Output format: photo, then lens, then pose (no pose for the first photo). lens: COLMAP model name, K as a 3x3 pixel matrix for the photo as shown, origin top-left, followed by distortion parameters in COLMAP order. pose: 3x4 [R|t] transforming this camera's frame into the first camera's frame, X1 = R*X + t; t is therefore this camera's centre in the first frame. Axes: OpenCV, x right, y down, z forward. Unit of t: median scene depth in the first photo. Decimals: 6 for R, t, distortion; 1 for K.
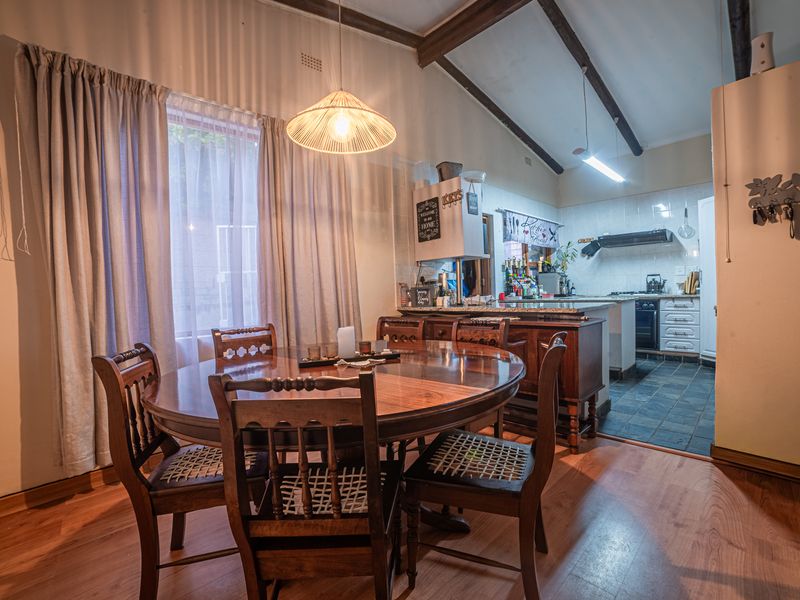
lens RADIAL K [[357.9, 0, 426.4], [0, 357.9, 300.9], [0, 0, 1]] dist [-0.054704, 0.000266]
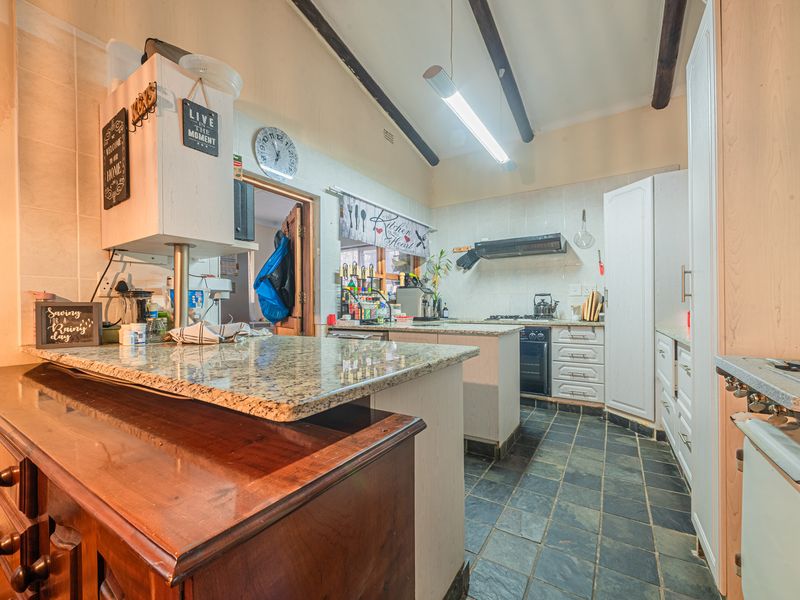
lens RADIAL K [[335.1, 0, 399.2], [0, 335.1, 306.5], [0, 0, 1]] dist [0.002233, 0.000173]
pose [[0.981849, 0.025230, 0.187978, 0.212103], [-0.019399, 0.999274, -0.032796, -0.018871], [-0.188669, 0.028555, 0.981625, 0.355011]]
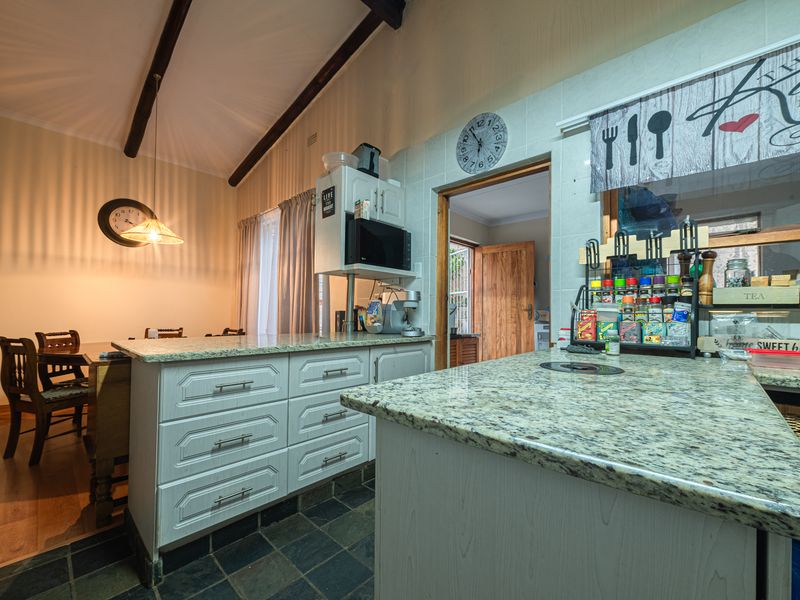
lens RADIAL K [[335.1, 0, 399.2], [0, 335.1, 306.5], [0, 0, 1]] dist [0.002233, 0.000173]
pose [[0.013052, 0.013774, -0.999820, 0.586257], [-0.040503, 0.999092, 0.013235, -0.043857], [0.999094, 0.040323, 0.013598, 0.786610]]
